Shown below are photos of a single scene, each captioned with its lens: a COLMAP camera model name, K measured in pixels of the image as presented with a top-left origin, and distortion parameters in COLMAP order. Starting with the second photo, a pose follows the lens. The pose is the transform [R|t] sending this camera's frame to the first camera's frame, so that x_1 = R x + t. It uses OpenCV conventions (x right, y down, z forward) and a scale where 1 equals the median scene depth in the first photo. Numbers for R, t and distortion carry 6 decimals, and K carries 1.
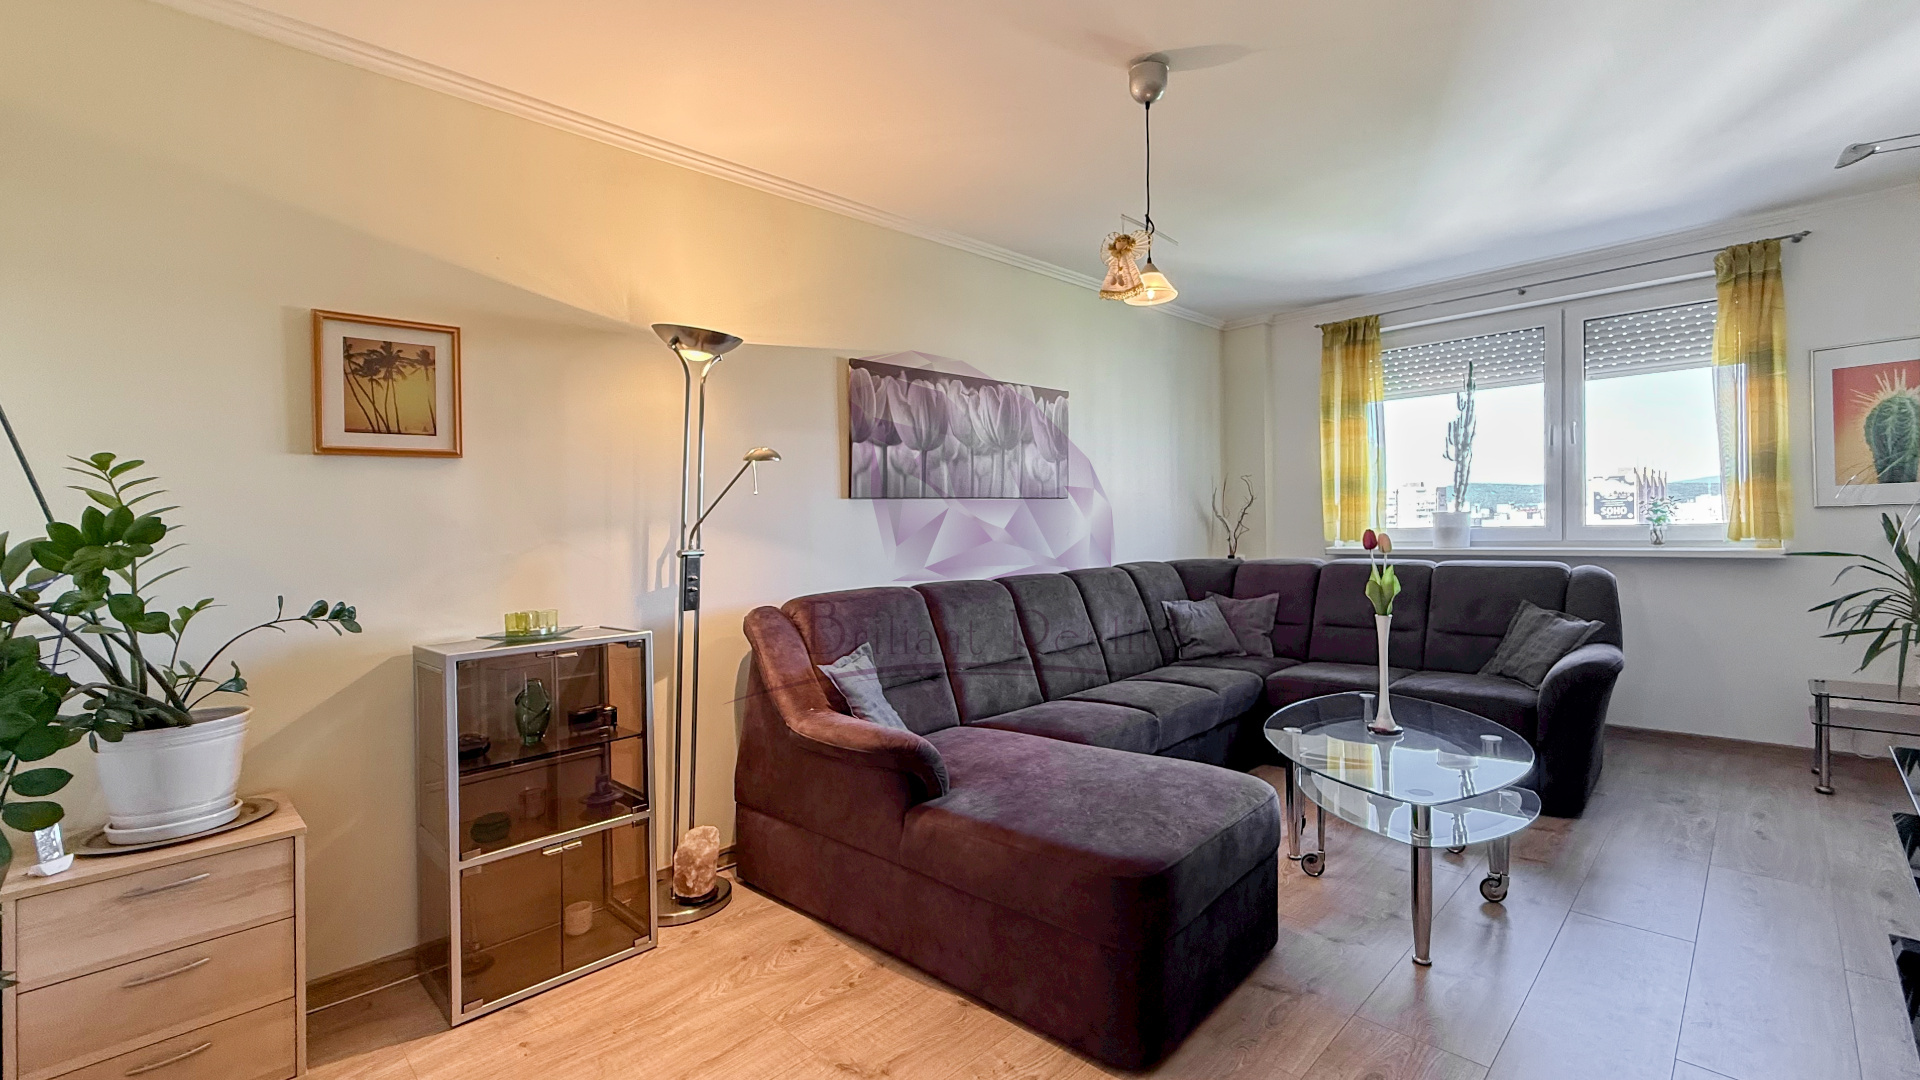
lens RADIAL K [[809.5, 0, 1004.1], [0, 809.5, 545.8], [0, 0, 1]] dist [0.000375, -0.000186]
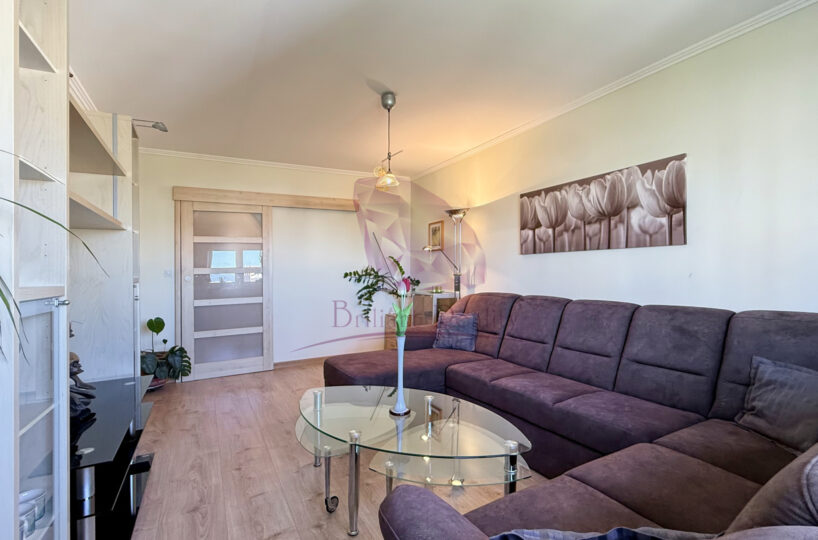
lens RADIAL K [[391.7, 0, 409.0], [0, 391.7, 270.0], [0, 0, 1]] dist [-0.000645, -0.000053]
pose [[-0.324053, 0.031937, -0.945500, 1.090336], [-0.005763, 0.999345, 0.035731, -0.058309], [0.946021, 0.017028, -0.323656, 1.178617]]
